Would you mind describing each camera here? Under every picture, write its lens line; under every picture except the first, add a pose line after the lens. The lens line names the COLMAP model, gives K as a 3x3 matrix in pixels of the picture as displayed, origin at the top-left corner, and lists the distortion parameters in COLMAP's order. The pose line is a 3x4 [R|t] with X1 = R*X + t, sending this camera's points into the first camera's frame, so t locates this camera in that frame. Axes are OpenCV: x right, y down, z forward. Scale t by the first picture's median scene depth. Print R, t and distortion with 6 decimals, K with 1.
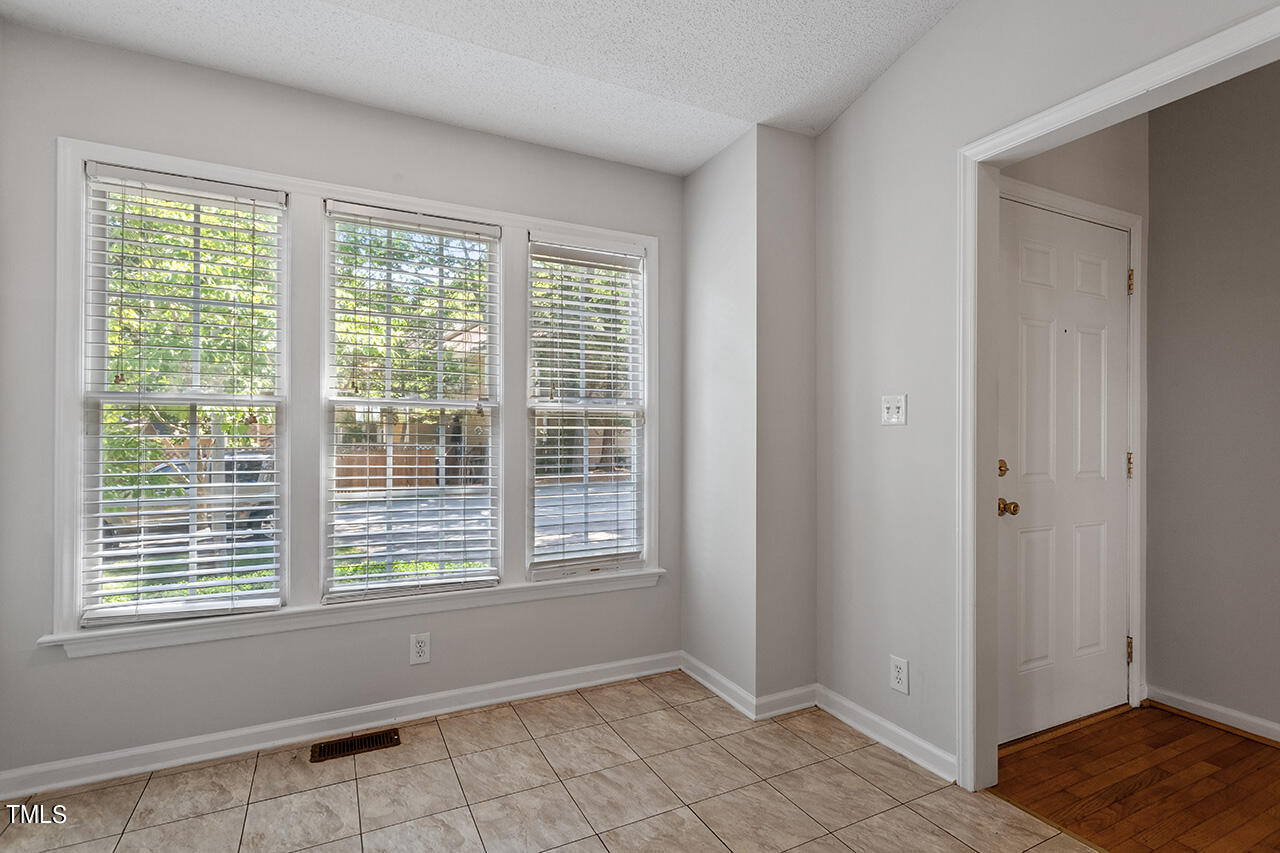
lens RADIAL K [[613.3, 0, 635.6], [0, 613.3, 428.4], [0, 0, 1]] dist [0.004721, 0.000676]
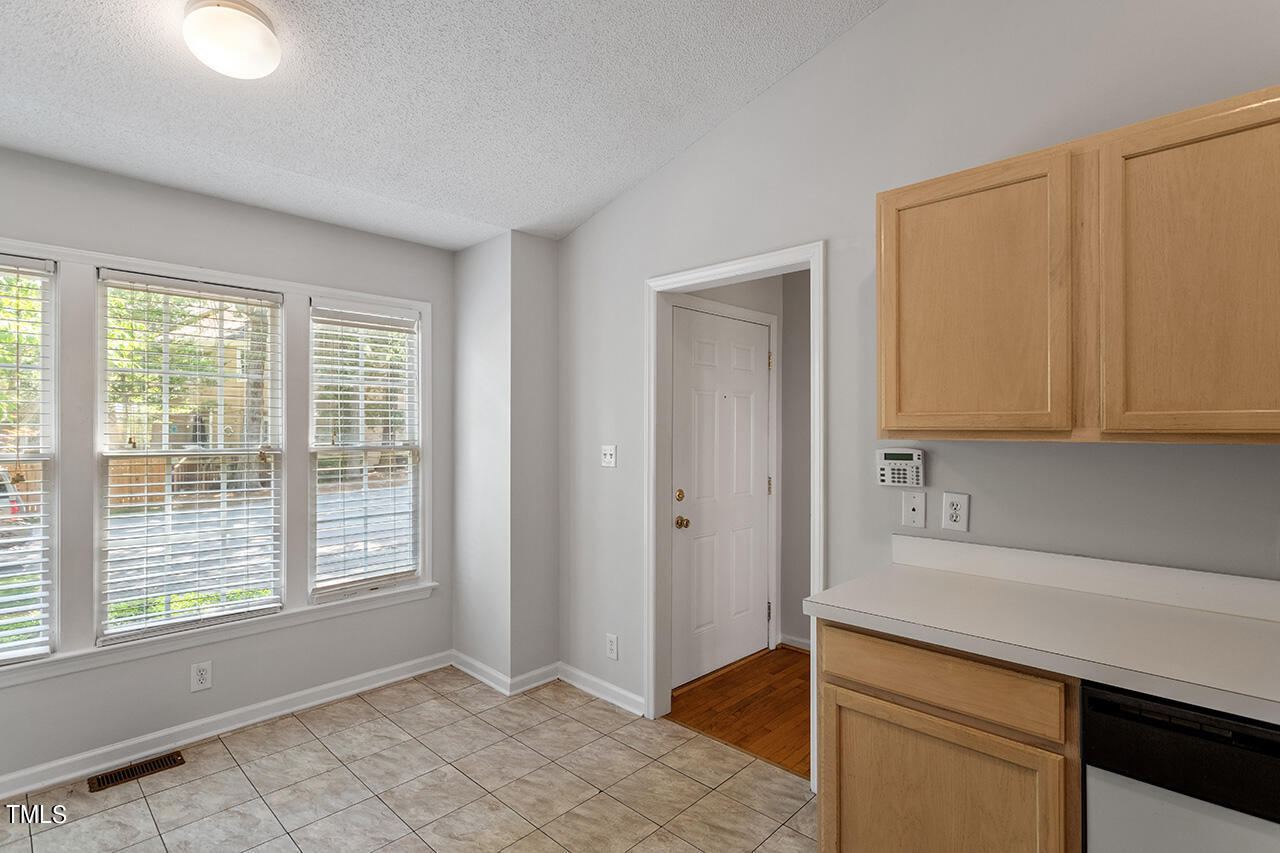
lens RADIAL K [[613.3, 0, 635.6], [0, 613.3, 428.4], [0, 0, 1]] dist [0.004721, 0.000676]
pose [[0.943425, -0.001969, 0.331580, 0.019619], [-0.000263, 0.999978, 0.006687, -0.099560], [-0.331586, -0.006396, 0.943403, -0.315813]]
